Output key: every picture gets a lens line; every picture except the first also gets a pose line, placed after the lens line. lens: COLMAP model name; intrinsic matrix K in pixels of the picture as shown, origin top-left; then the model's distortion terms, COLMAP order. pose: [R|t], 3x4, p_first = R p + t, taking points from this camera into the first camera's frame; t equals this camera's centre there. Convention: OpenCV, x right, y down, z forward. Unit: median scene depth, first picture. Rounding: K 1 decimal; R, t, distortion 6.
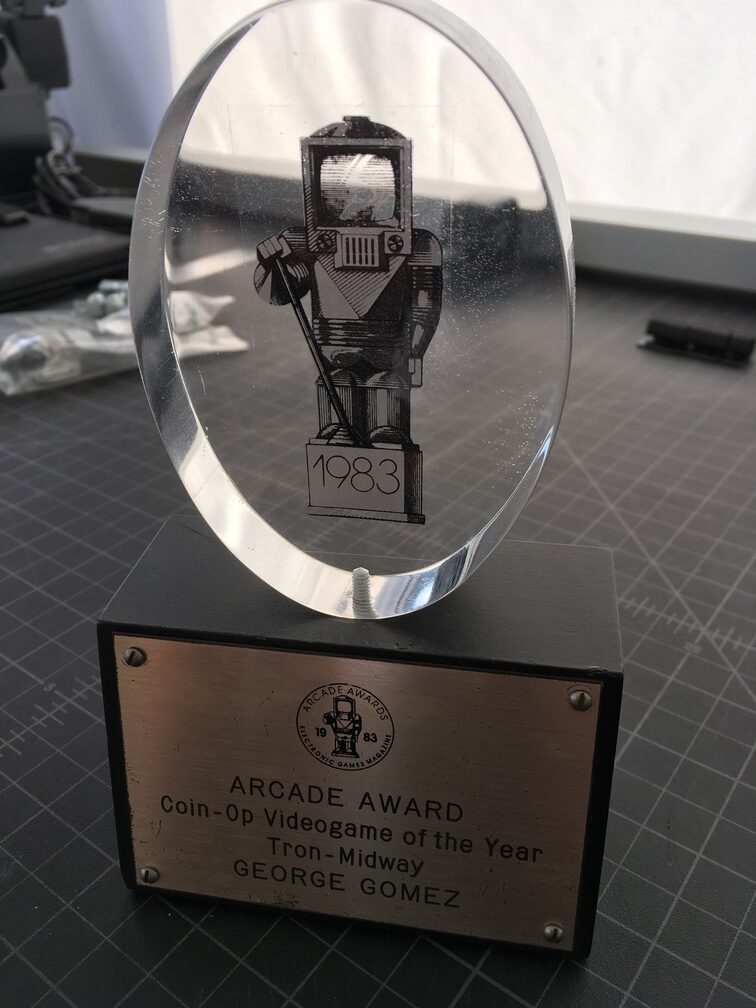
lens RADIAL K [[877.5, 0, 376.6], [0, 877.5, 502.2], [0, 0, 1]] dist [0.033547, -0.050695]
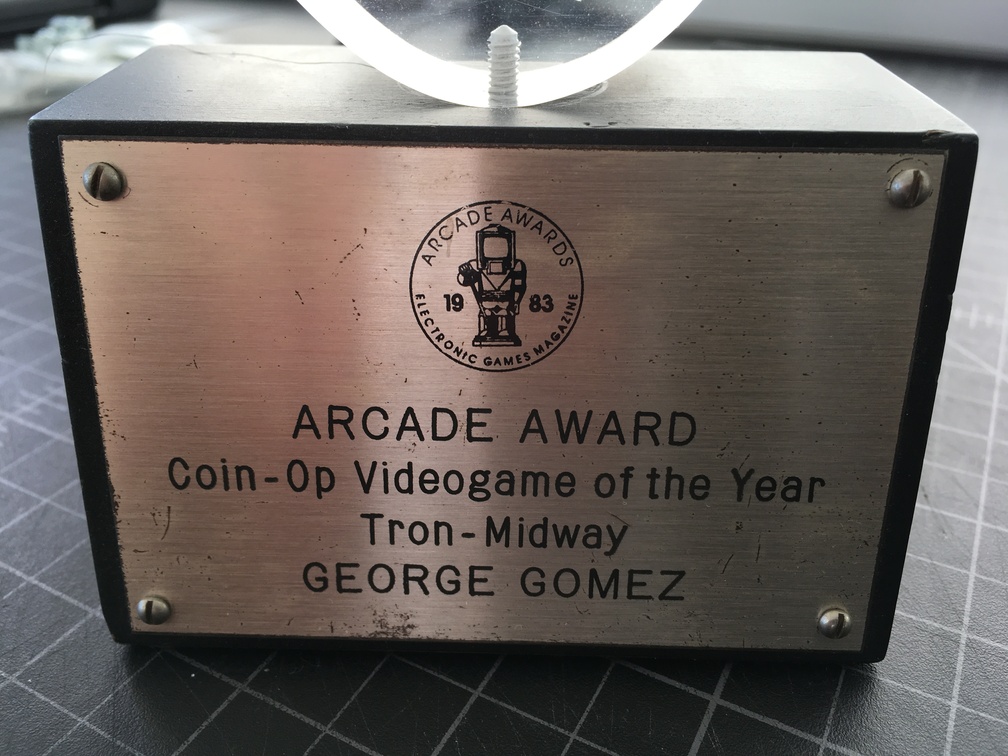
lens RADIAL K [[877.5, 0, 506.2], [0, 877.5, 380.0], [0, 0, 1]] dist [0.033547, -0.050695]
pose [[0.987470, -0.051674, 0.149109, -0.113326], [0.052305, 0.998631, -0.000307, 0.302257], [-0.148889, 0.008103, 0.988821, 0.411929]]
